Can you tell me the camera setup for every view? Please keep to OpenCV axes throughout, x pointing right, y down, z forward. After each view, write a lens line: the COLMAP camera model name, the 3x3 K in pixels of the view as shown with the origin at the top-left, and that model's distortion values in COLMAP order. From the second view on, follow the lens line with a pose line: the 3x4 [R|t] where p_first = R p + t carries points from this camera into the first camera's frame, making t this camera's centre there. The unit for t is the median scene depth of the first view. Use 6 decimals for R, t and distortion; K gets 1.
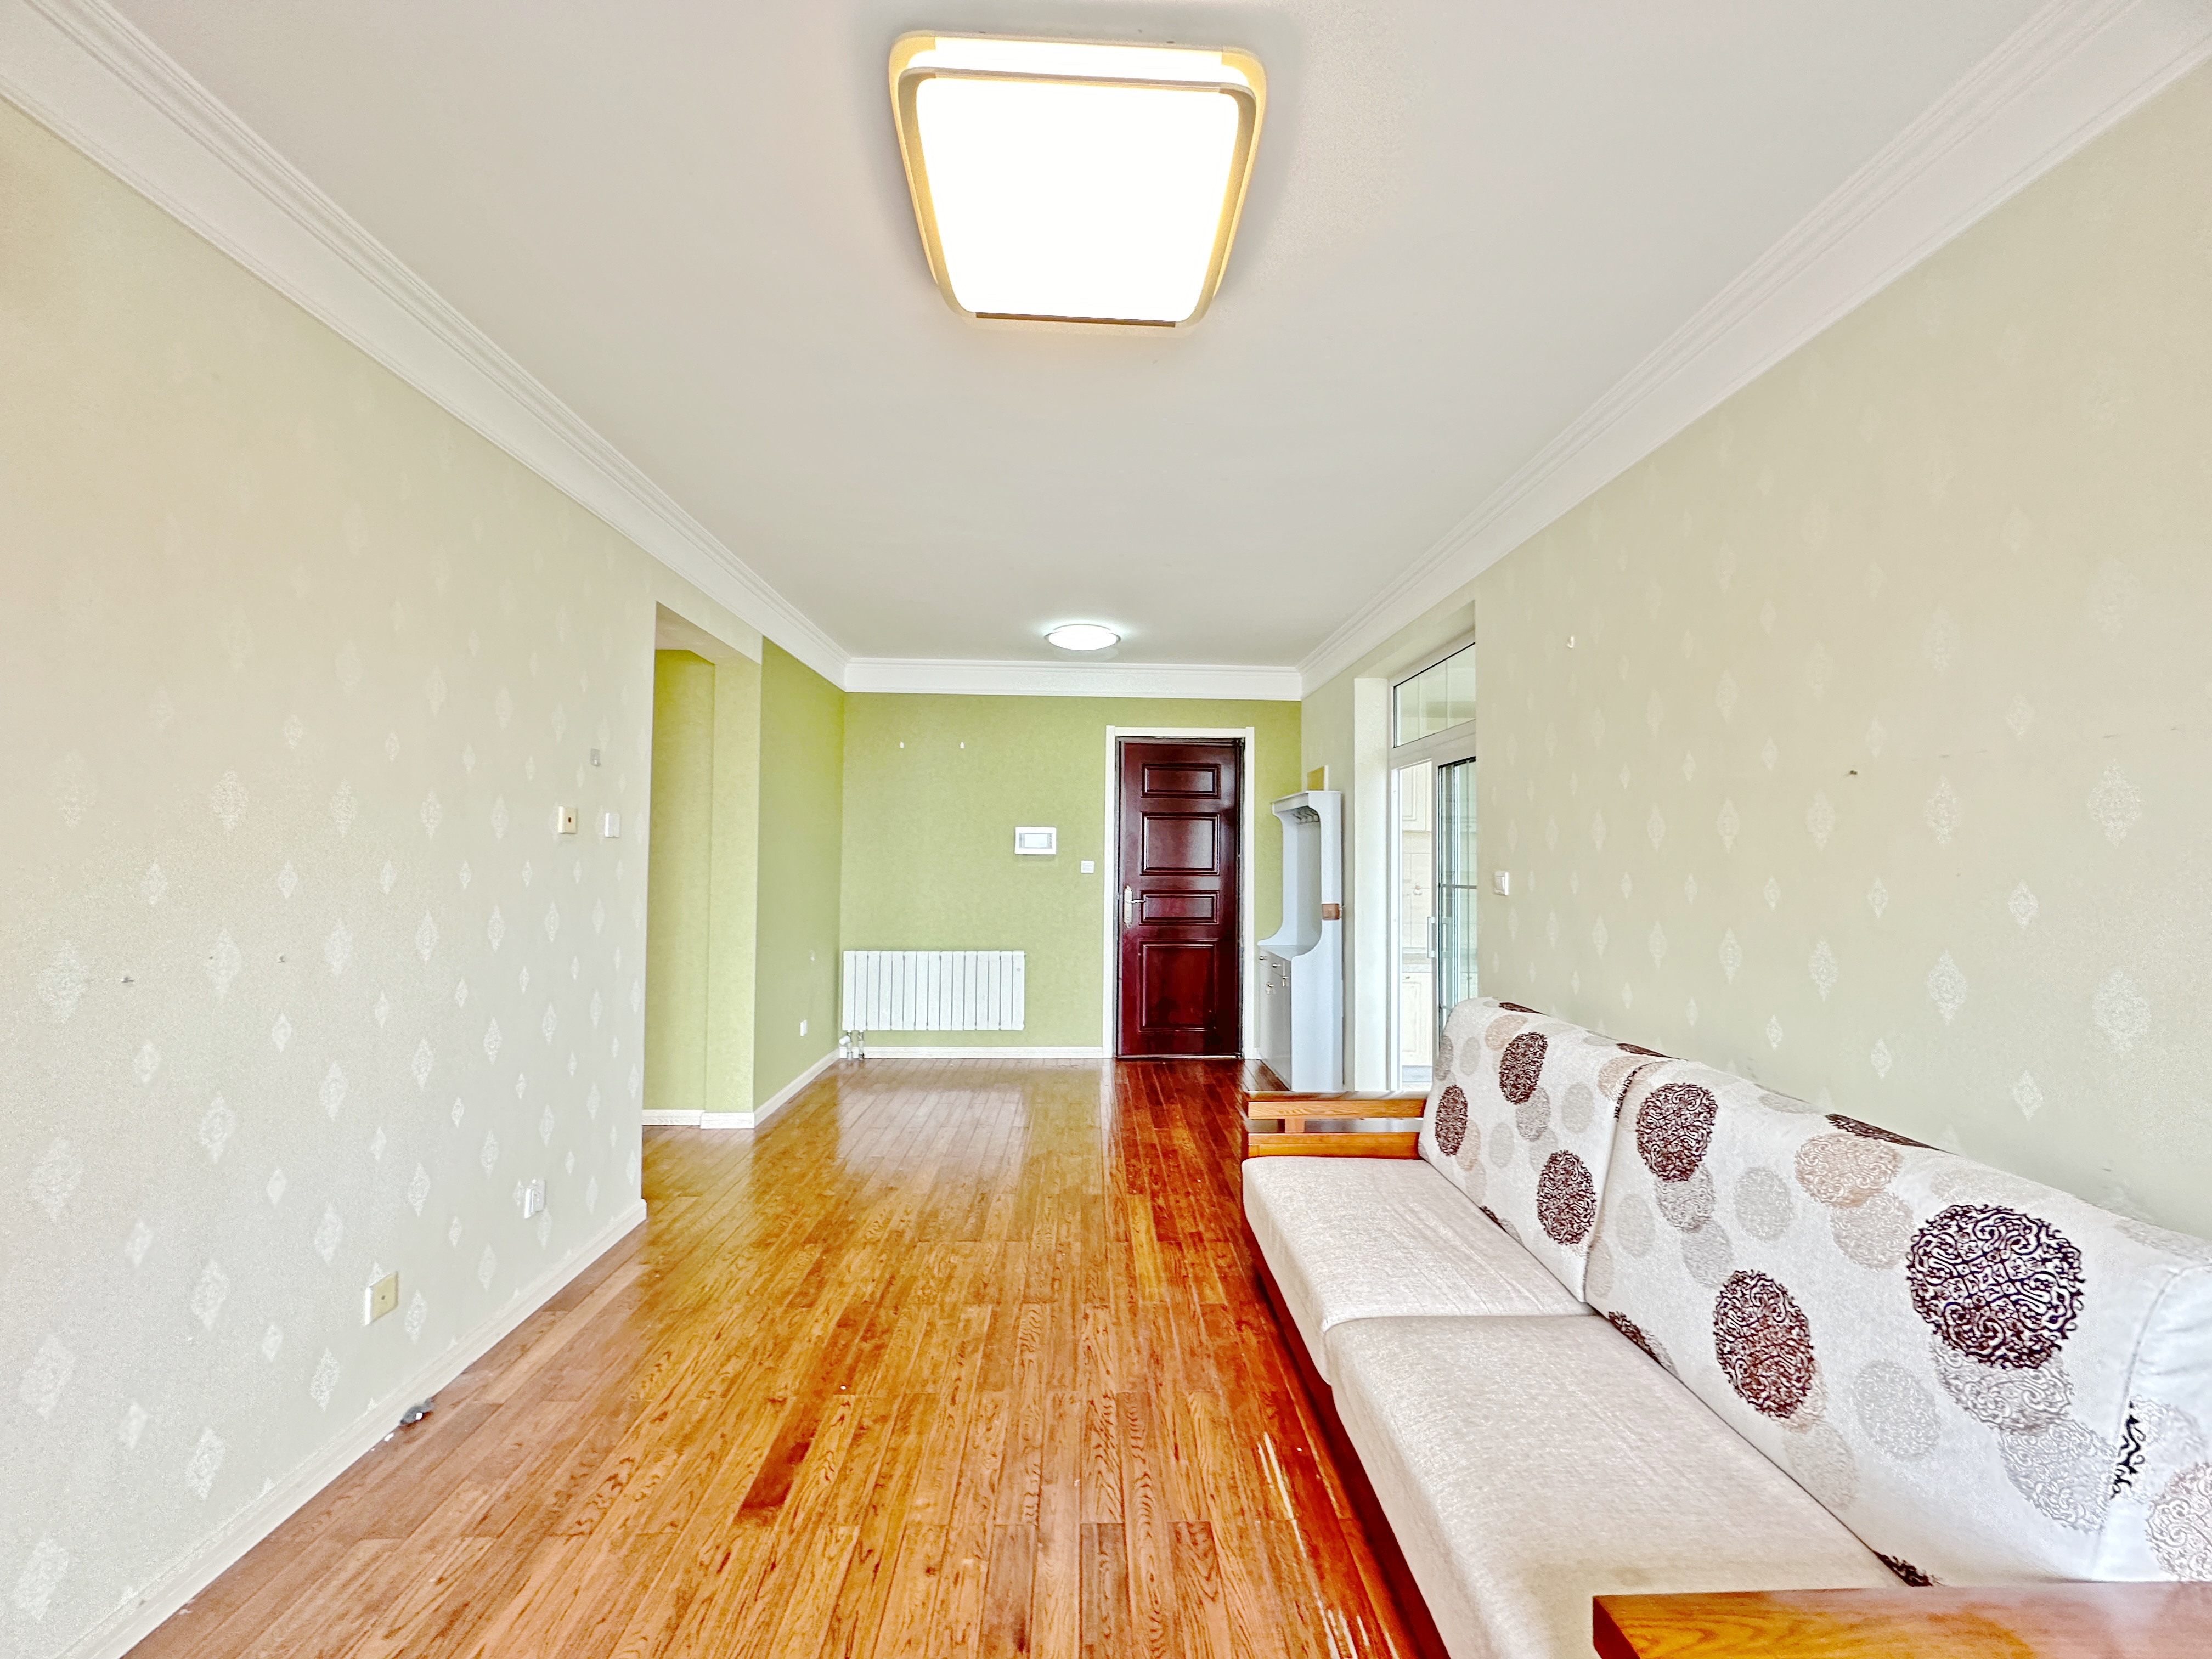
lens RADIAL K [[880.2, 0, 1101.9], [0, 880.2, 831.4], [0, 0, 1]] dist [-0.014265, 0.000067]
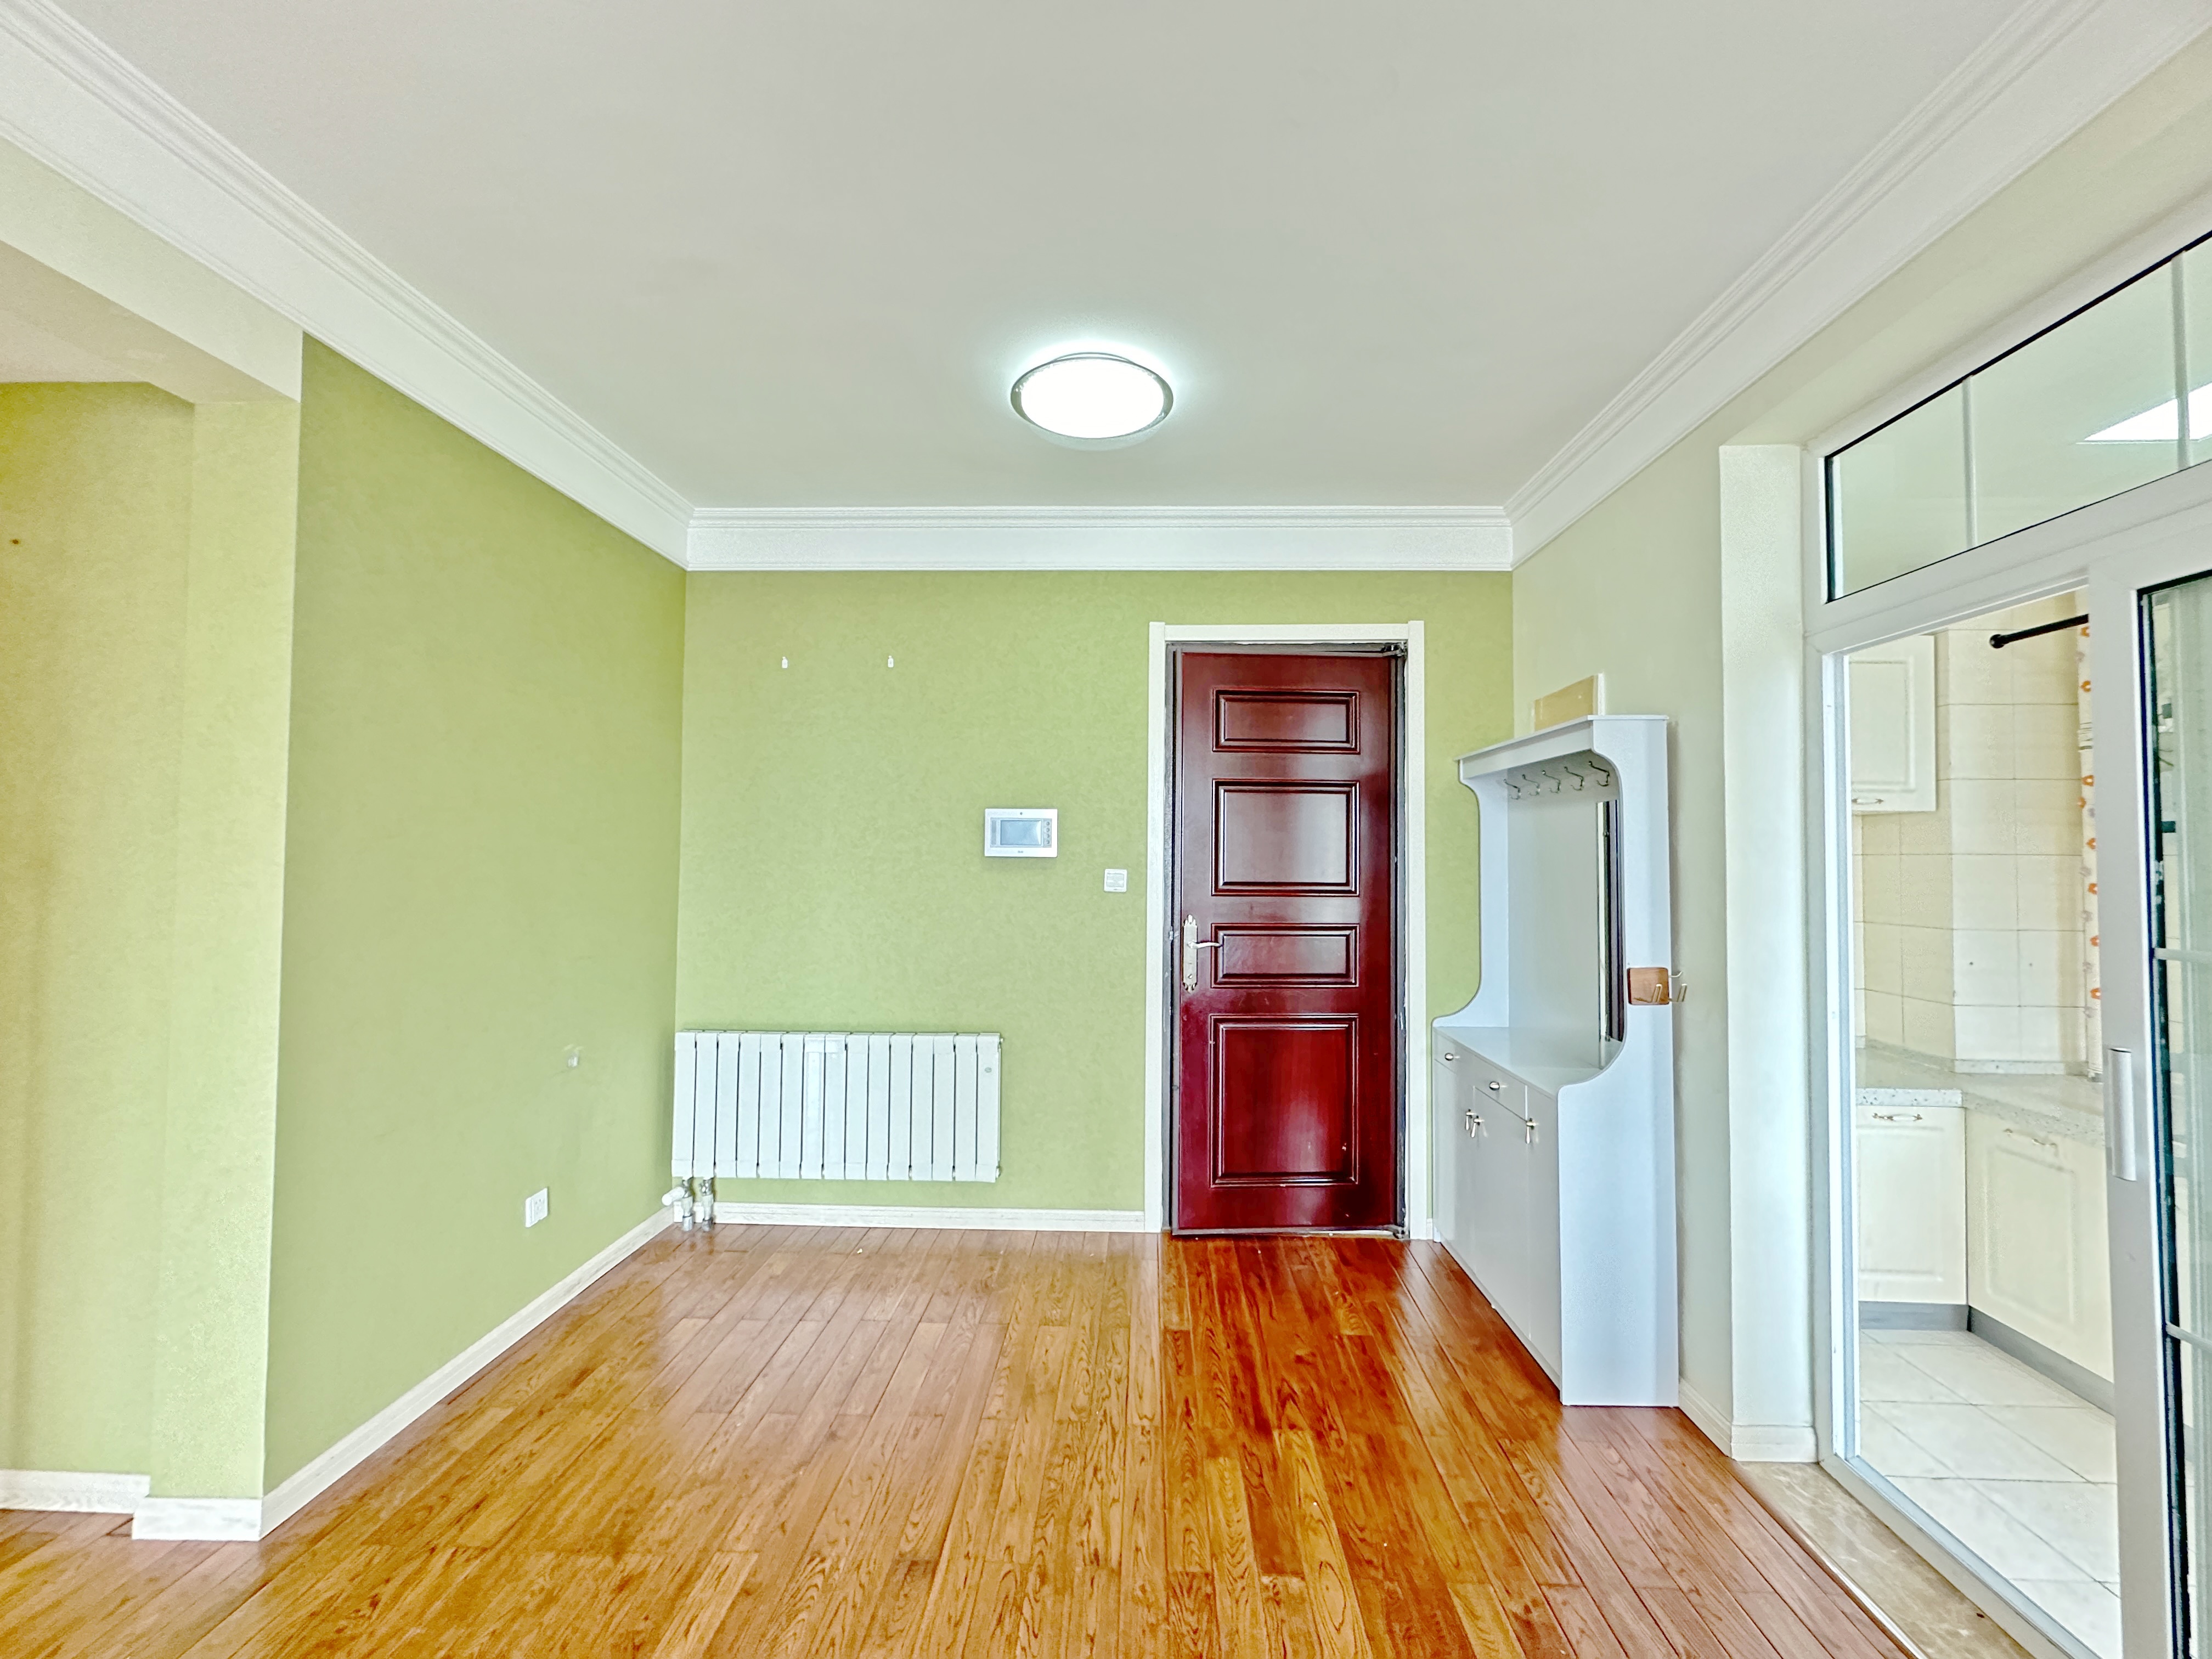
lens RADIAL K [[880.2, 0, 1122.4], [0, 880.2, 840.3], [0, 0, 1]] dist [-0.014265, 0.000067]
pose [[0.999011, -0.002218, -0.044413, 0.012463], [0.002649, 0.999950, 0.009641, 0.010181], [0.044390, -0.009749, 0.998967, 0.460245]]
